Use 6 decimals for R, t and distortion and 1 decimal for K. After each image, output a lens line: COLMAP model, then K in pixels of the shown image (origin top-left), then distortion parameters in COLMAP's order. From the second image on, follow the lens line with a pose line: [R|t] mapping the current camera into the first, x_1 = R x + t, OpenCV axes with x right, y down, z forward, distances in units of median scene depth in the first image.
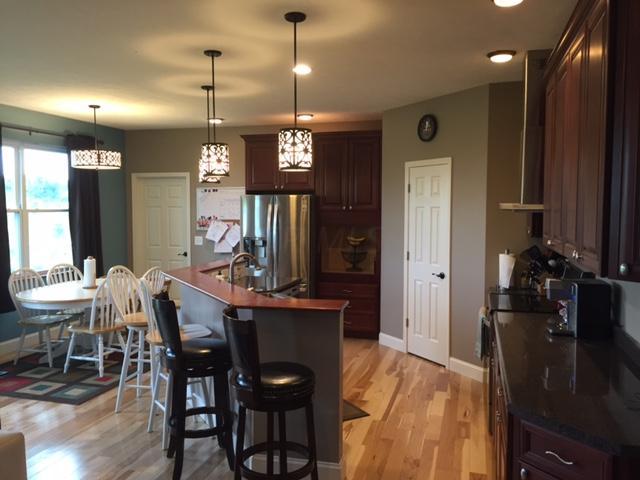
lens RADIAL K [[543.1, 0, 335.0], [0, 543.1, 240.0], [0, 0, 1]] dist [0.070626, -0.110970]
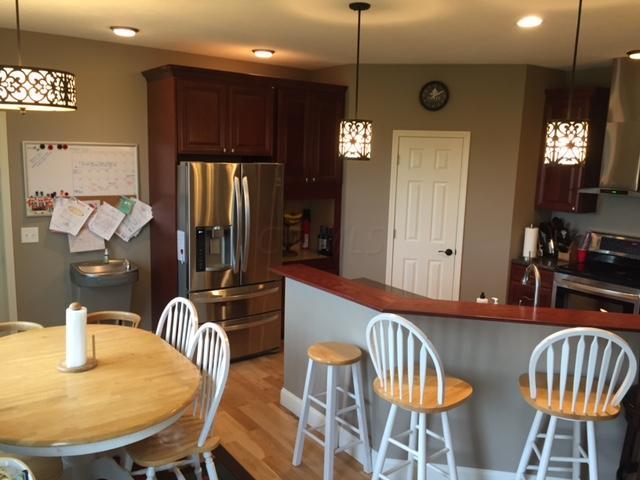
lens RADIAL K [[543.1, 0, 335.0], [0, 543.1, 240.0], [0, 0, 1]] dist [0.070626, -0.110970]
pose [[0.614697, -0.108844, 0.781217, -0.642595], [0.016341, 0.991978, 0.125350, -0.076695], [-0.788594, -0.064287, 0.611545, 0.515121]]
